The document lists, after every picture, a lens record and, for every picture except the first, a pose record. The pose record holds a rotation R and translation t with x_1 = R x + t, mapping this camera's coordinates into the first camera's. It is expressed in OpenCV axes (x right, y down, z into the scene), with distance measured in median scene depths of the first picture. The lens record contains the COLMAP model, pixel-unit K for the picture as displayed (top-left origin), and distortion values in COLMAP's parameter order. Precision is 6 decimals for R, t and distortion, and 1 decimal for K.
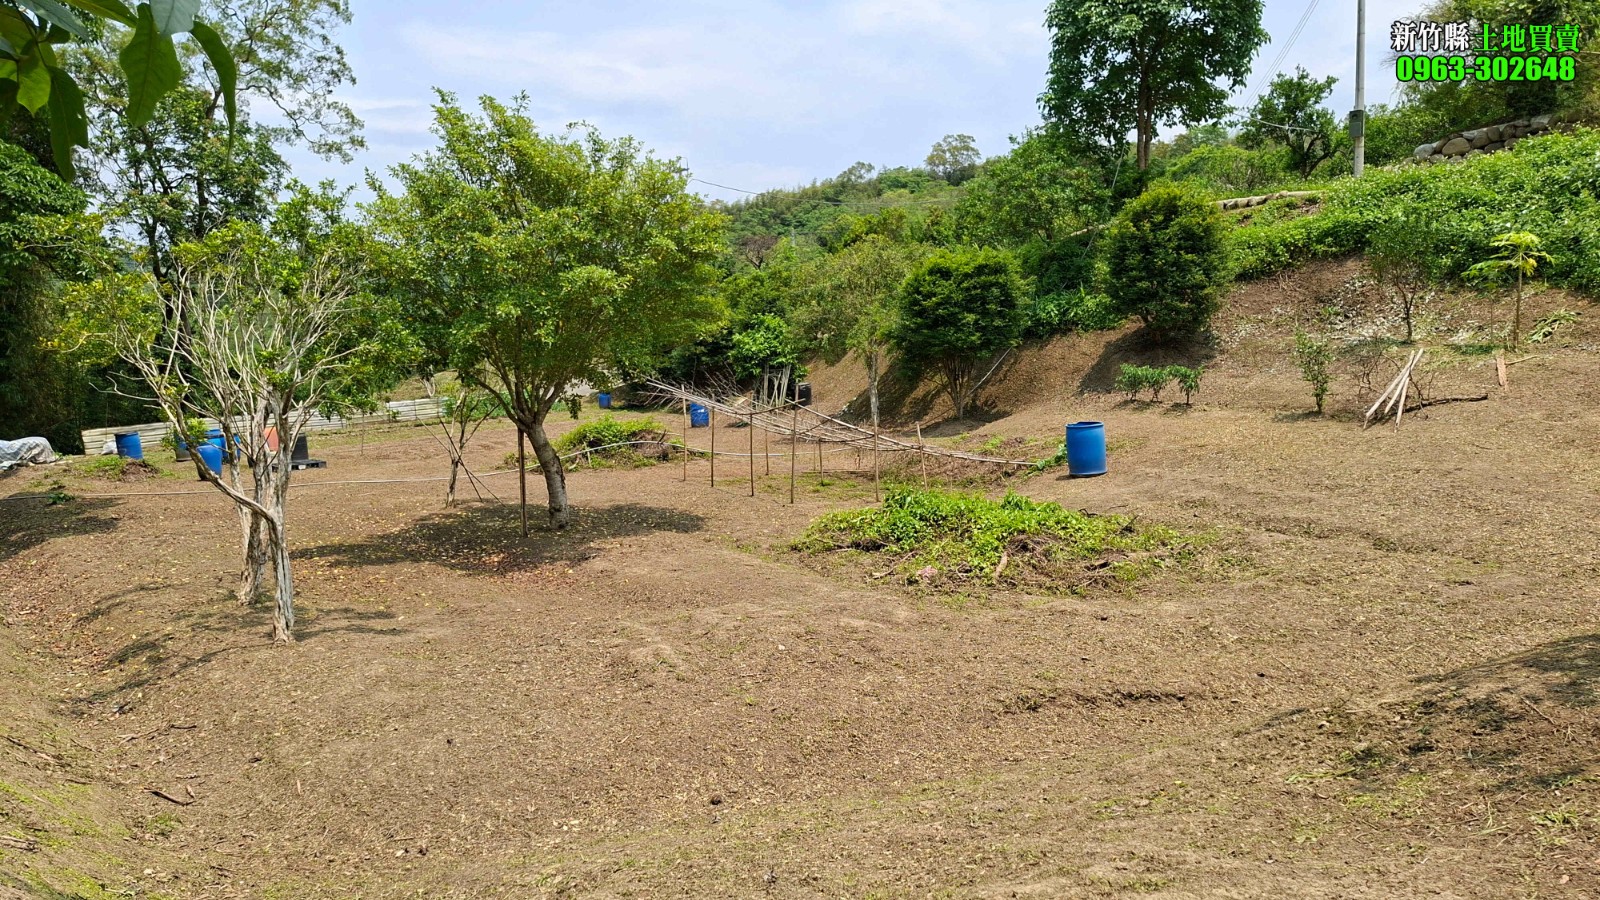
lens RADIAL K [[1094.0, 0, 800.0], [0, 1094.0, 450.0], [0, 0, 1]] dist [0.156271, -0.238616]
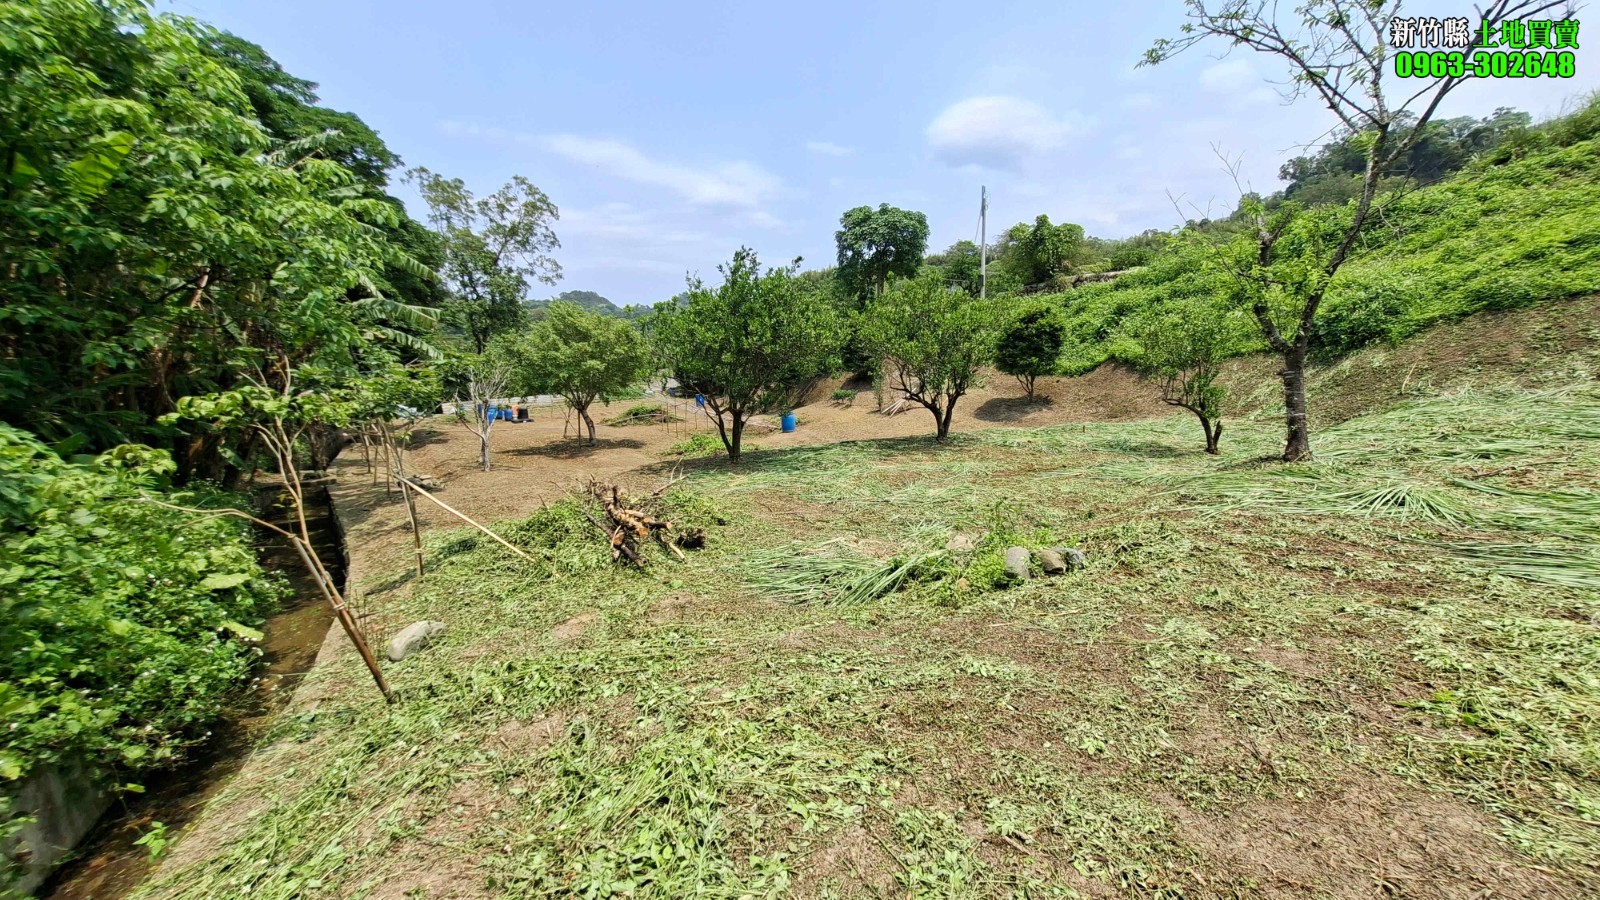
lens RADIAL K [[636.7, 0, 800.6], [0, 636.7, 458.3], [0, 0, 1]] dist [-0.001721, 0.000555]
pose [[0.997257, 0.030094, -0.067618, 0.282169], [-0.025231, 0.997110, 0.071656, -0.020430], [0.069579, -0.069753, 0.995135, -0.401783]]
